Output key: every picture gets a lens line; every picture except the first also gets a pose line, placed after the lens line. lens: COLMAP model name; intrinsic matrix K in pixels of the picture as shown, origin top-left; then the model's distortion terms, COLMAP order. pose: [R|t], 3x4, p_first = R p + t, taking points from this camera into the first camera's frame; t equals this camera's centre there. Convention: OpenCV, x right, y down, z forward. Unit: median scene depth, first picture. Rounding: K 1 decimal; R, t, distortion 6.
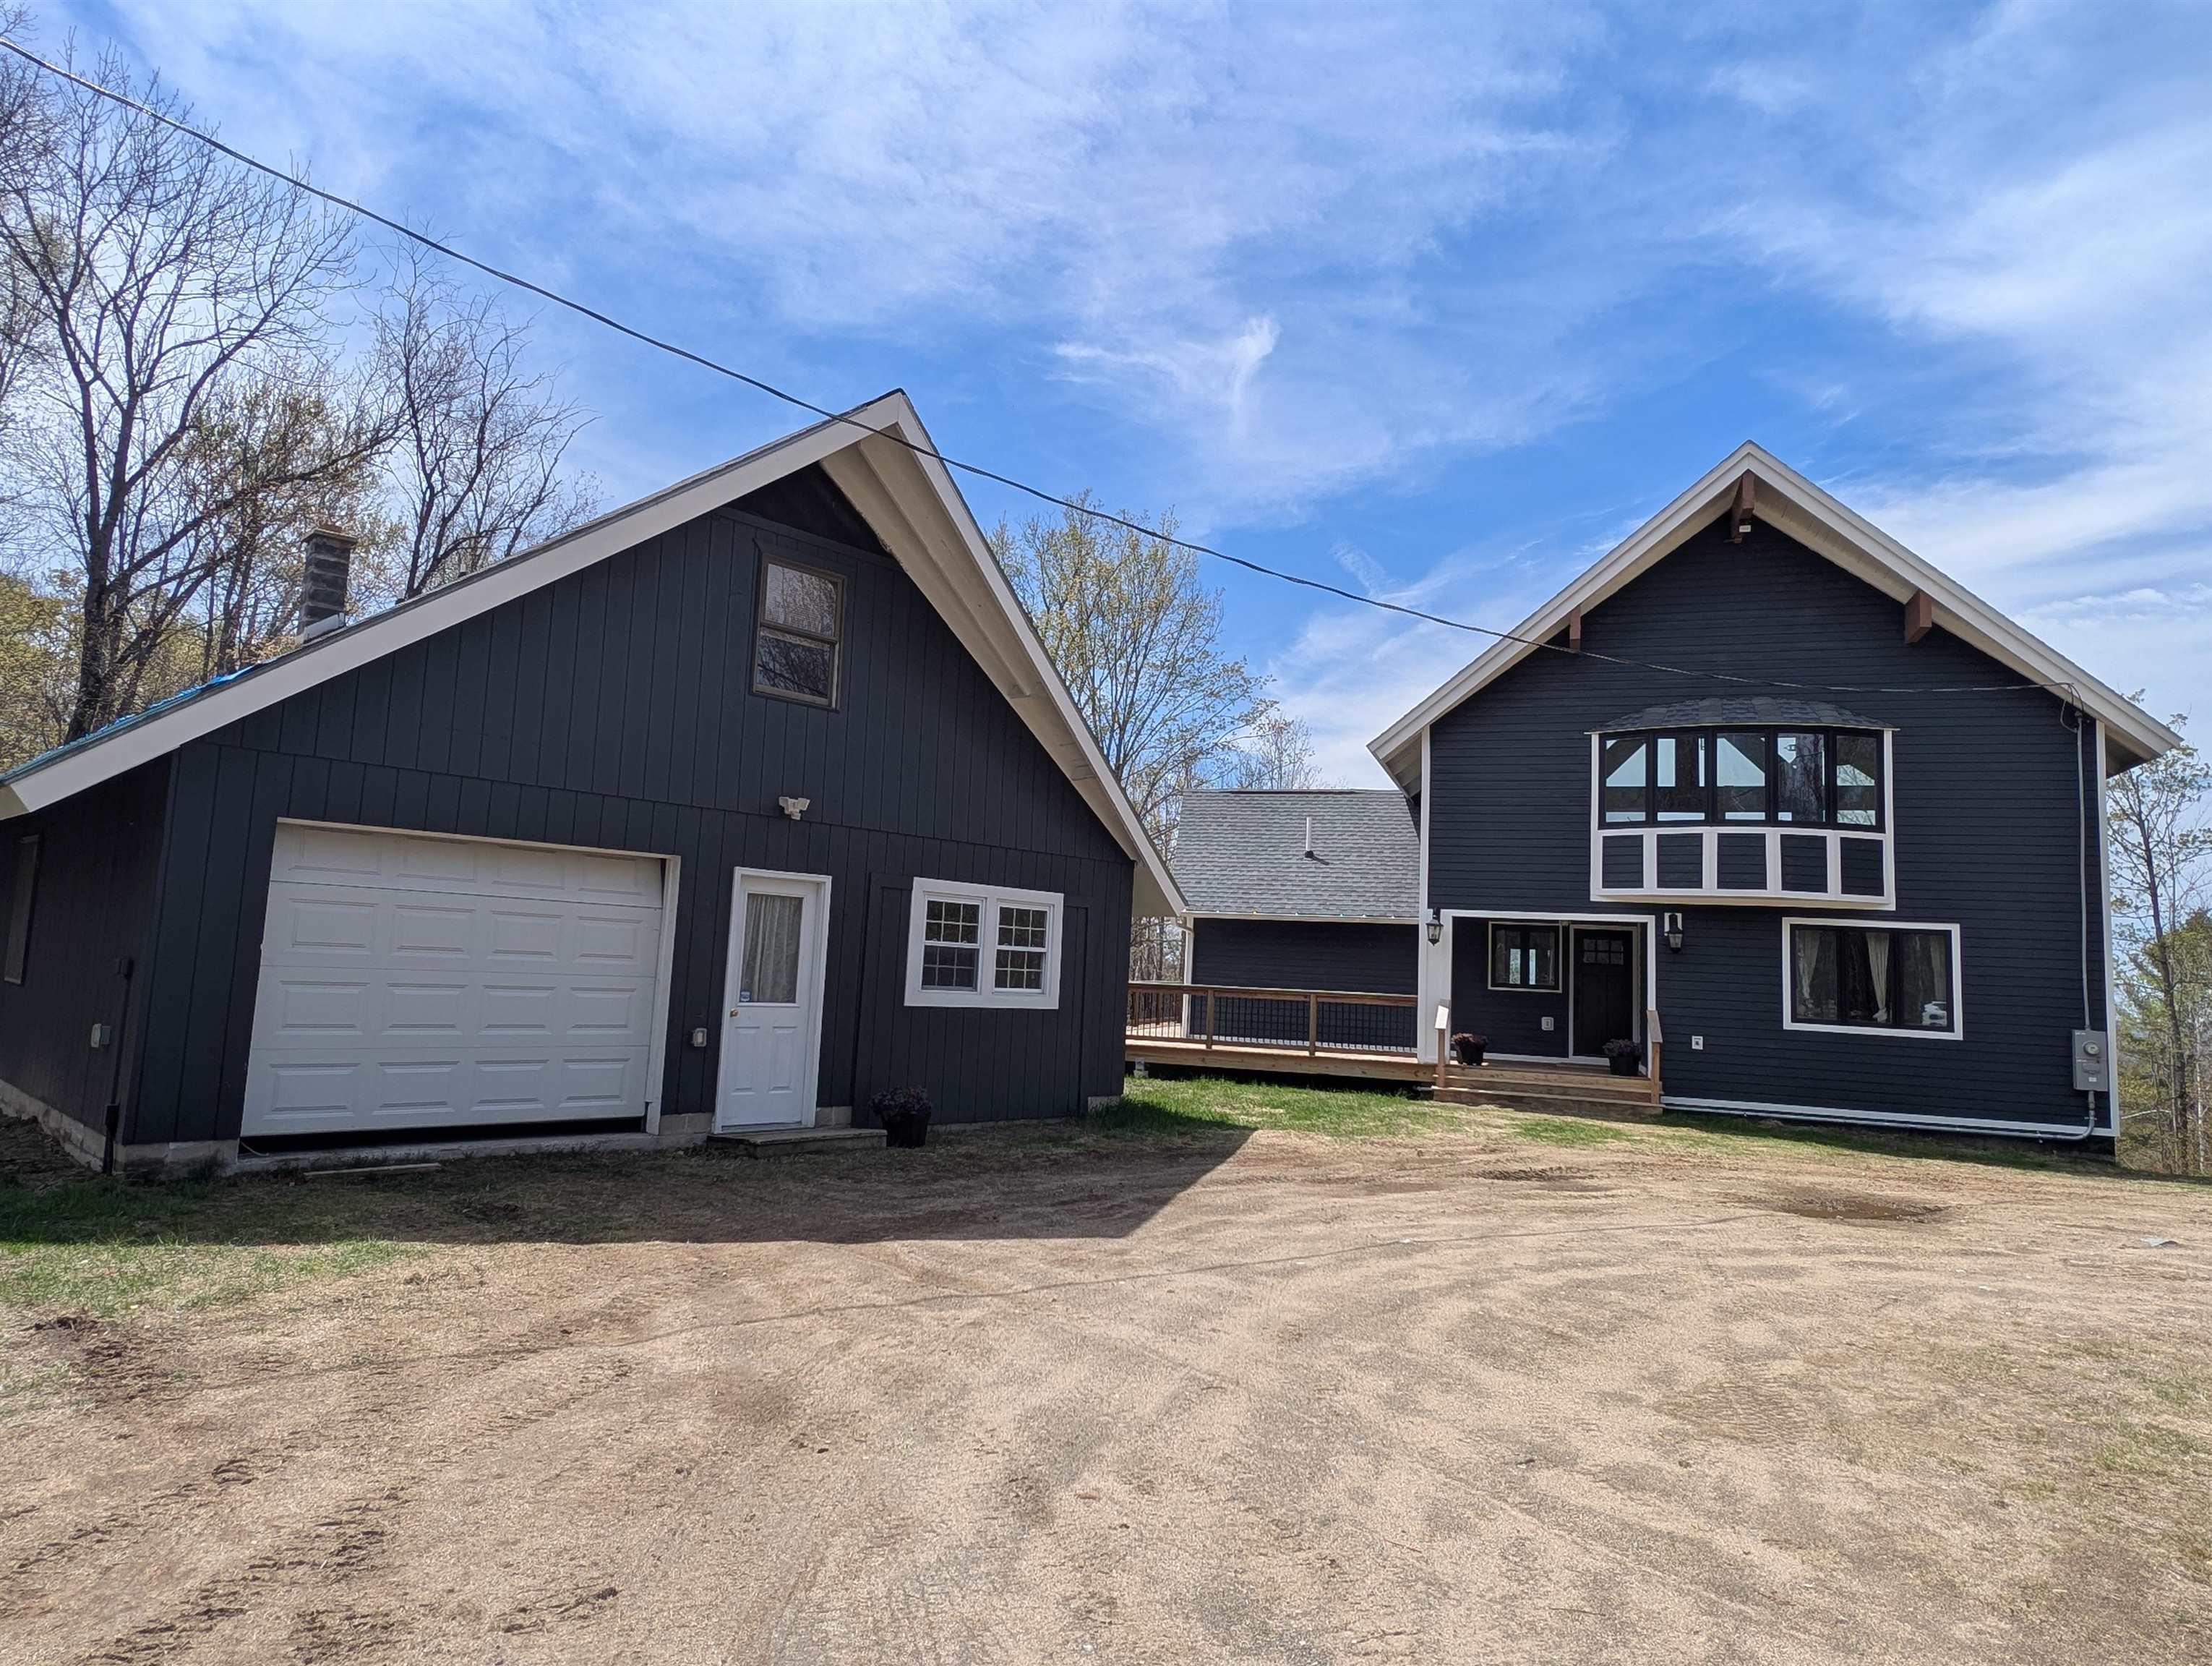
lens RADIAL K [[1297.4, 0, 1105.0], [0, 1297.4, 819.1], [0, 0, 1]] dist [-0.004615, -0.002171]
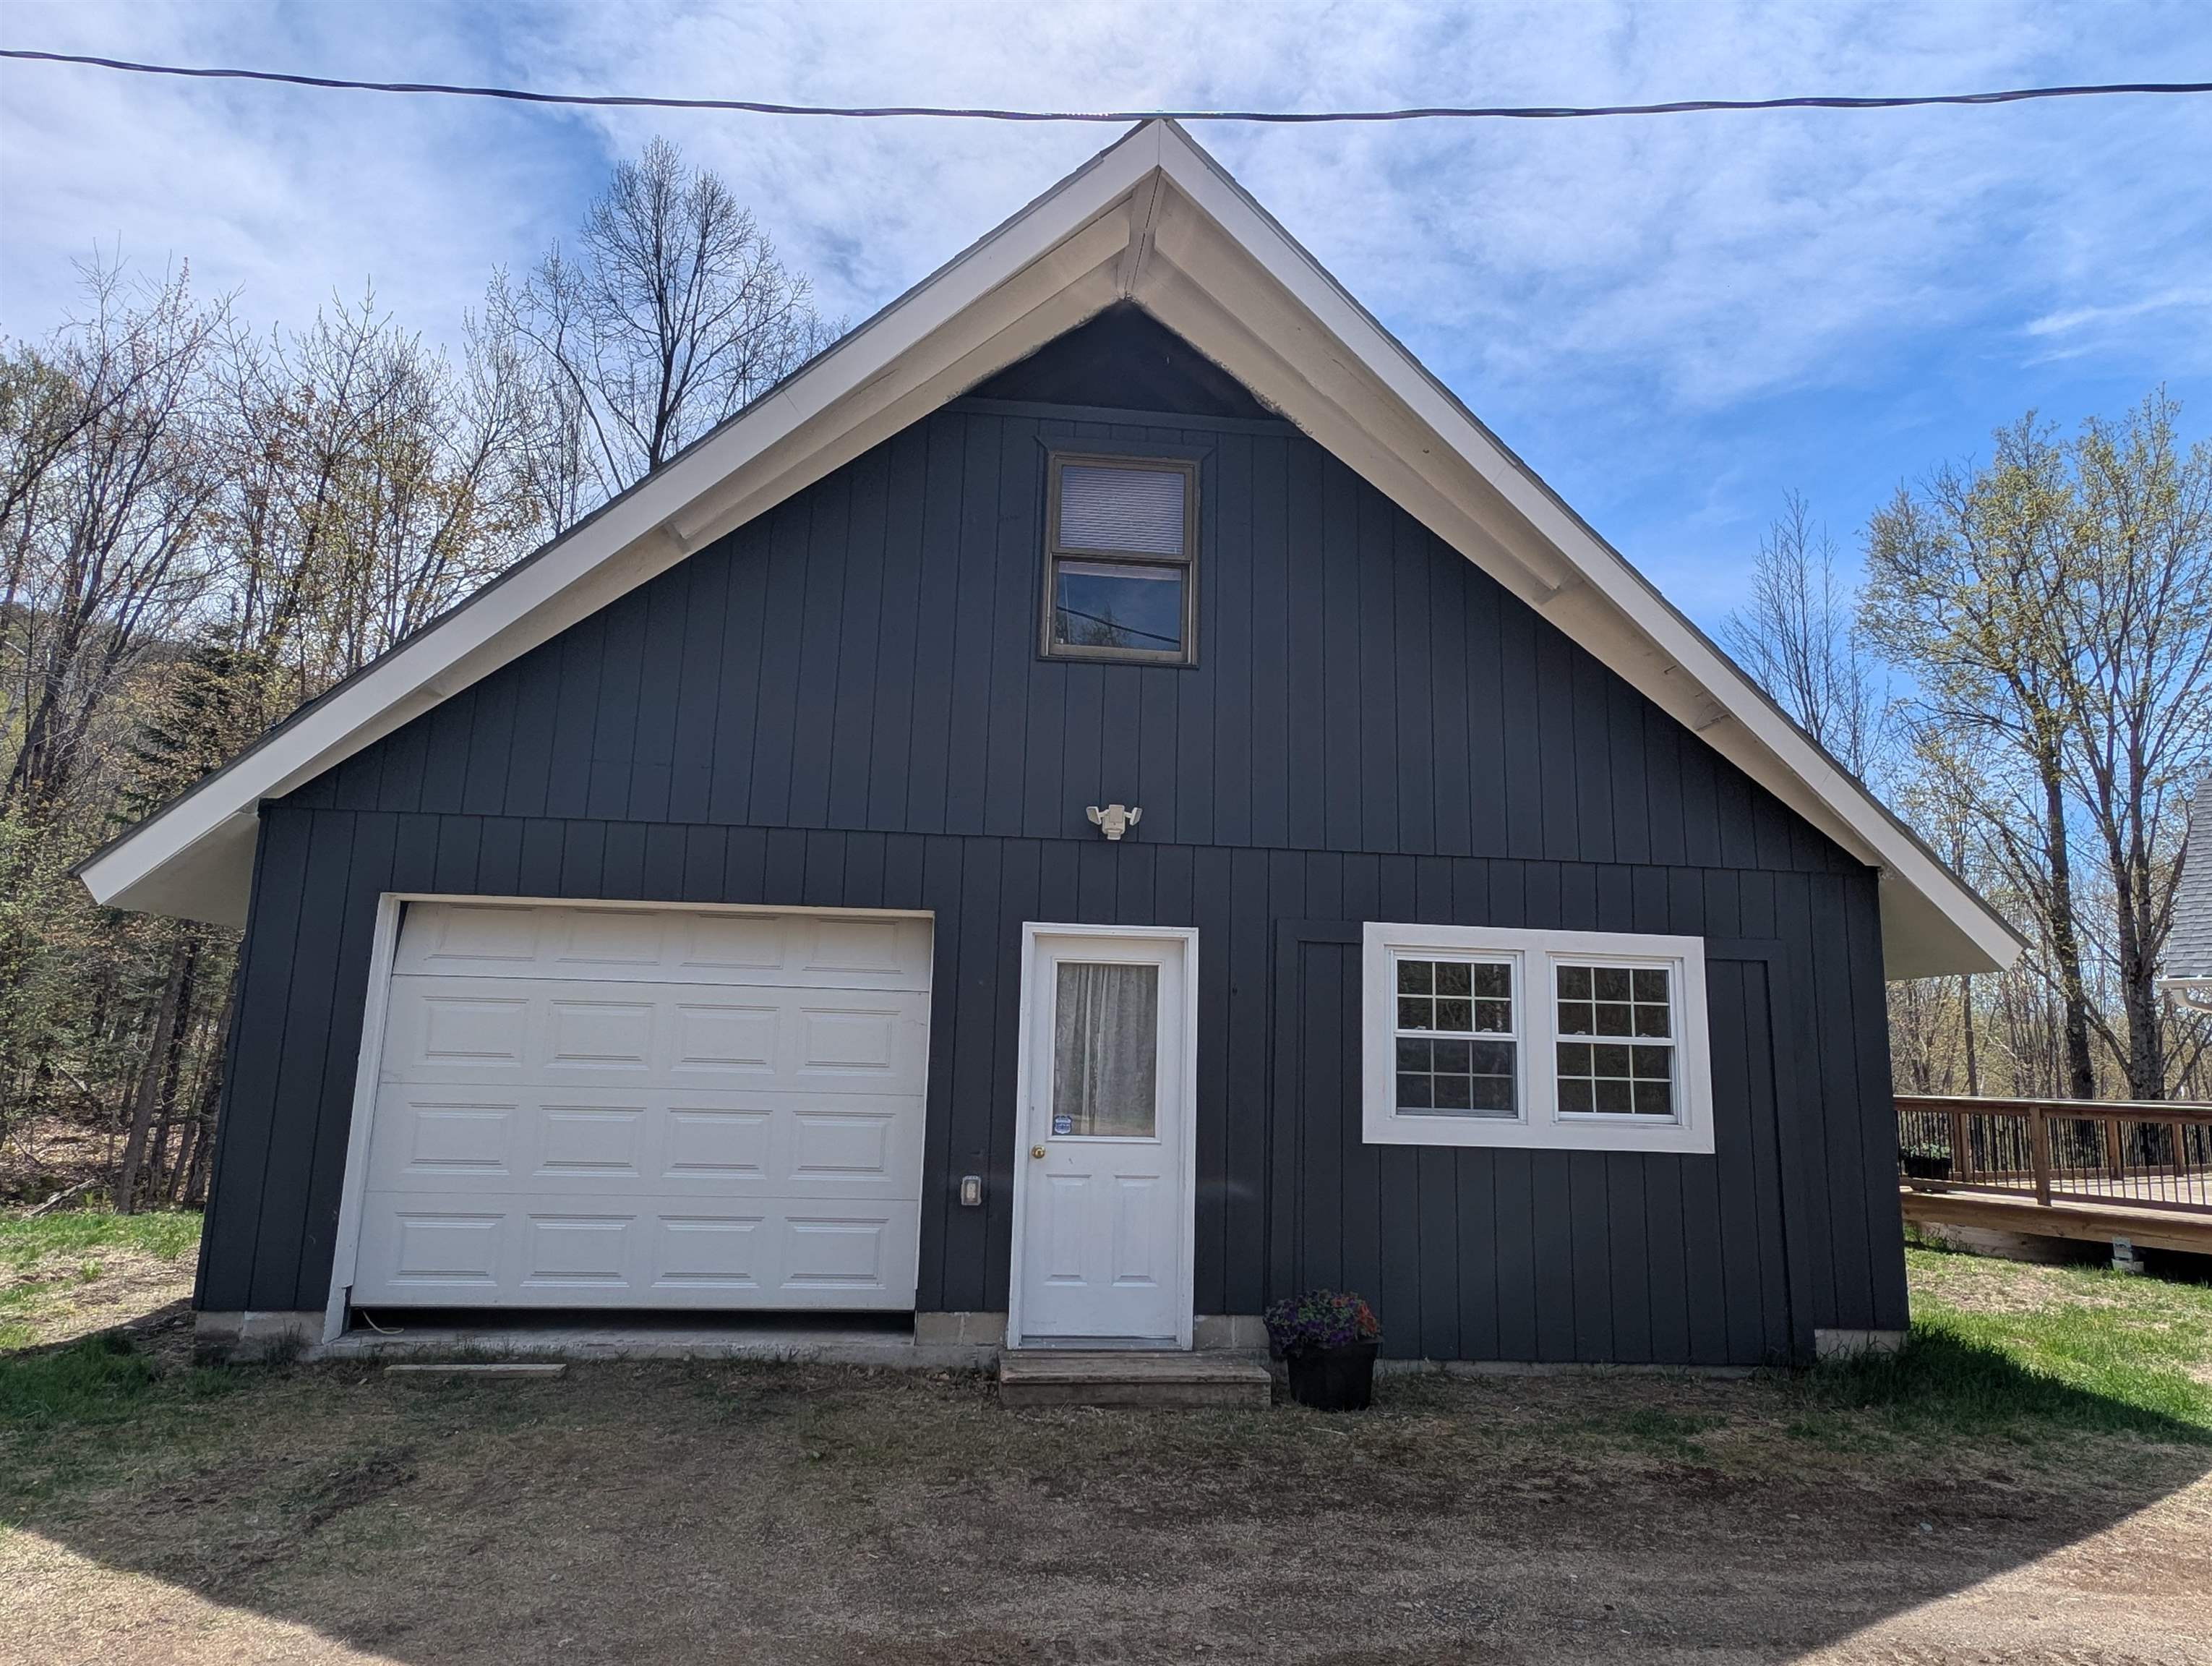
lens RADIAL K [[1329.4, 0, 1106.3], [0, 1329.4, 818.9], [0, 0, 1]] dist [0.007631, 0.000335]
pose [[0.761643, -0.137811, -0.633173, 0.106700], [0.082593, 0.989800, -0.116081, 0.040847], [0.642712, 0.036117, 0.765256, 0.317963]]
